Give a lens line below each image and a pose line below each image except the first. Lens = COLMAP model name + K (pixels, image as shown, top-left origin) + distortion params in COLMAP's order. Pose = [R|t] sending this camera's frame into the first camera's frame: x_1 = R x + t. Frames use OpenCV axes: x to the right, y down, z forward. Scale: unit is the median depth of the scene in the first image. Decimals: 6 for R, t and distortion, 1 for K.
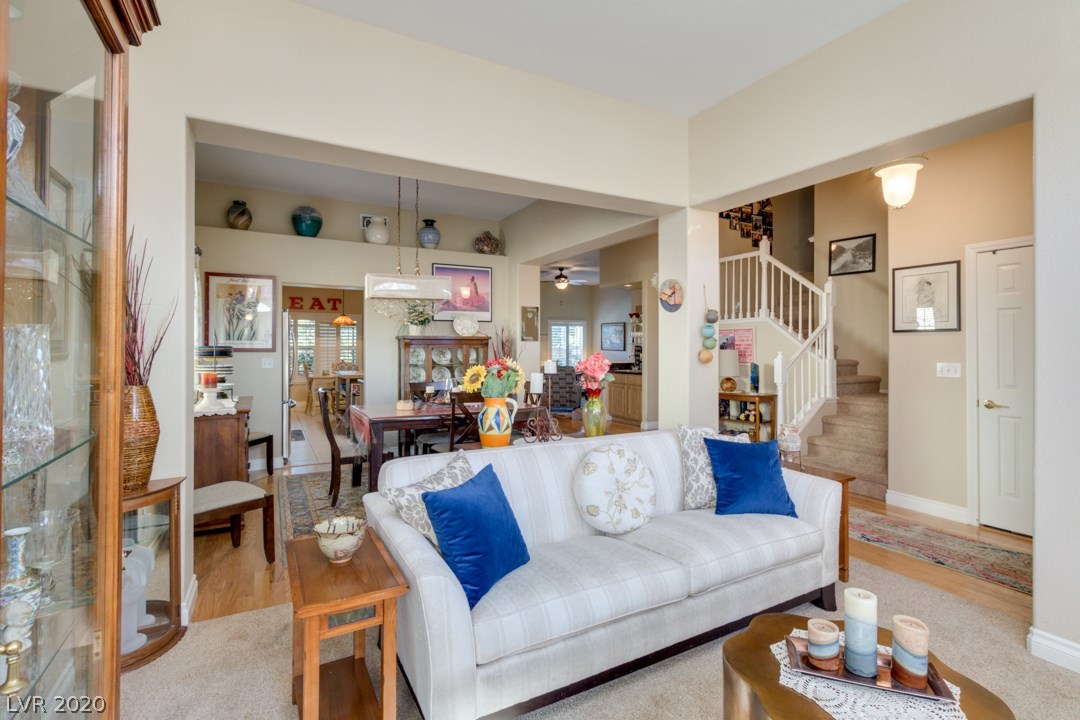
lens RADIAL K [[500.9, 0, 537.2], [0, 500.9, 349.6], [0, 0, 1]] dist [0.010963, 0.000023]
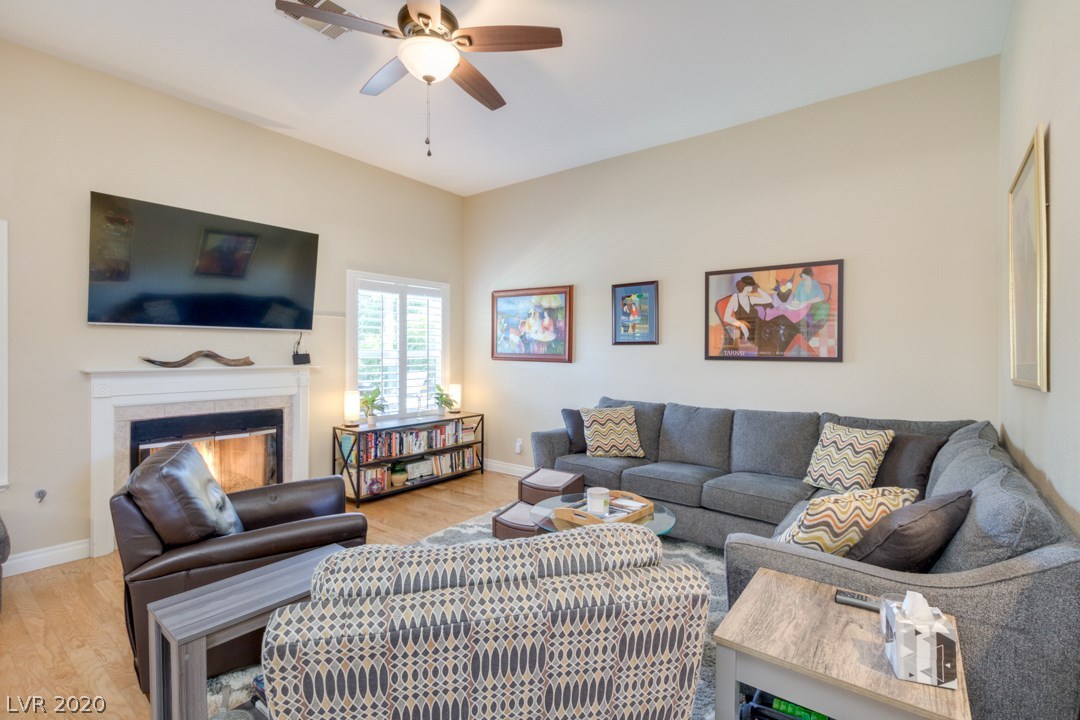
lens RADIAL K [[500.9, 0, 537.2], [0, 500.9, 349.6], [0, 0, 1]] dist [0.010963, 0.000023]
pose [[0.920404, 0.004709, 0.390940, 0.015178], [-0.003040, 0.999983, -0.004889, -0.008905], [-0.390957, 0.003312, 0.920403, 1.258533]]
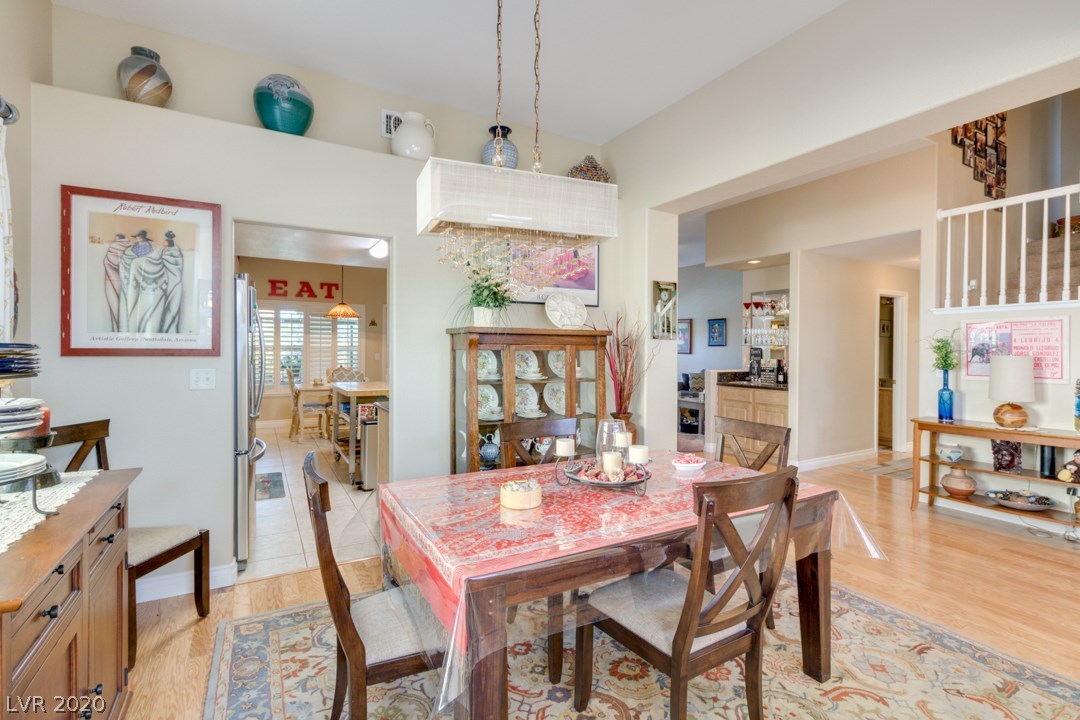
lens RADIAL K [[501.1, 0, 540.0], [0, 501.1, 355.3], [0, 0, 1]] dist [-0.001466, -0.001168]
pose [[0.999777, 0.005311, 0.020459, -0.158784], [-0.005491, 0.999947, 0.008723, -0.002139], [-0.020411, -0.008834, 0.999753, 0.372265]]
